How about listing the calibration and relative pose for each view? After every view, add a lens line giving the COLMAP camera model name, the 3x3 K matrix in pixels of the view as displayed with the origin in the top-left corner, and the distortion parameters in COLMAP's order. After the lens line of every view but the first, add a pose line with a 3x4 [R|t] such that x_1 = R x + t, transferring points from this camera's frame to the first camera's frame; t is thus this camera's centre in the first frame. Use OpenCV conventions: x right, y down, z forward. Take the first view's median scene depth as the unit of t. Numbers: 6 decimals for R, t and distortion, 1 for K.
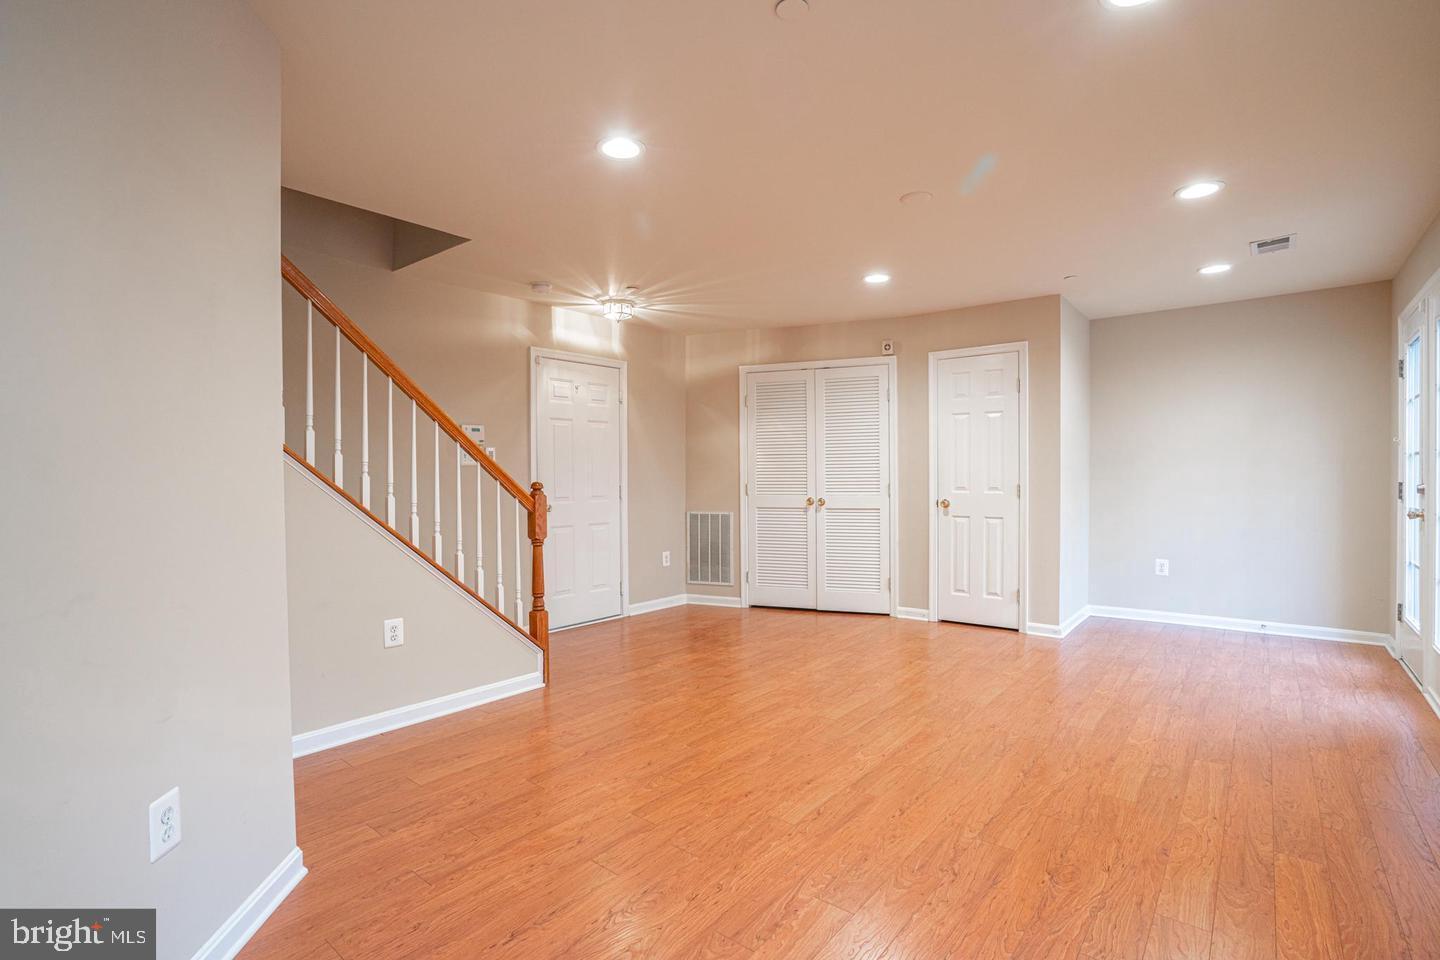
lens RADIAL K [[661.2, 0, 722.6], [0, 661.2, 479.1], [0, 0, 1]] dist [-0.057101, 0.022509]
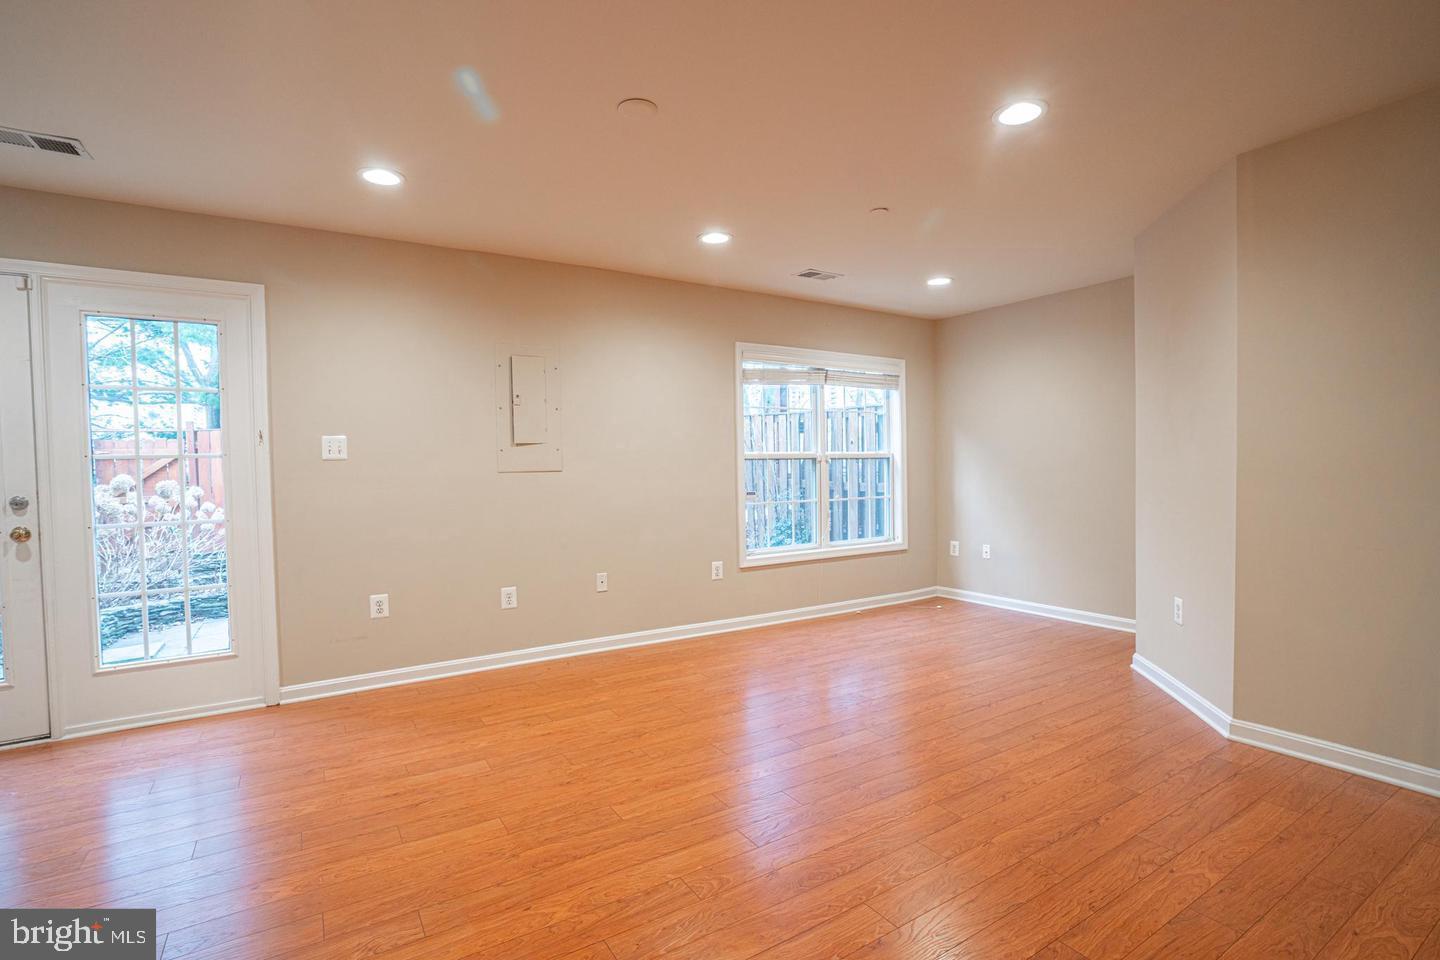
lens RADIAL K [[661.2, 0, 722.6], [0, 661.2, 479.1], [0, 0, 1]] dist [-0.057101, 0.022509]
pose [[-0.944515, 0.015860, 0.328085, -0.043205], [0.026522, 0.999255, 0.028048, -0.018627], [-0.327396, 0.035193, -0.944232, 1.717903]]
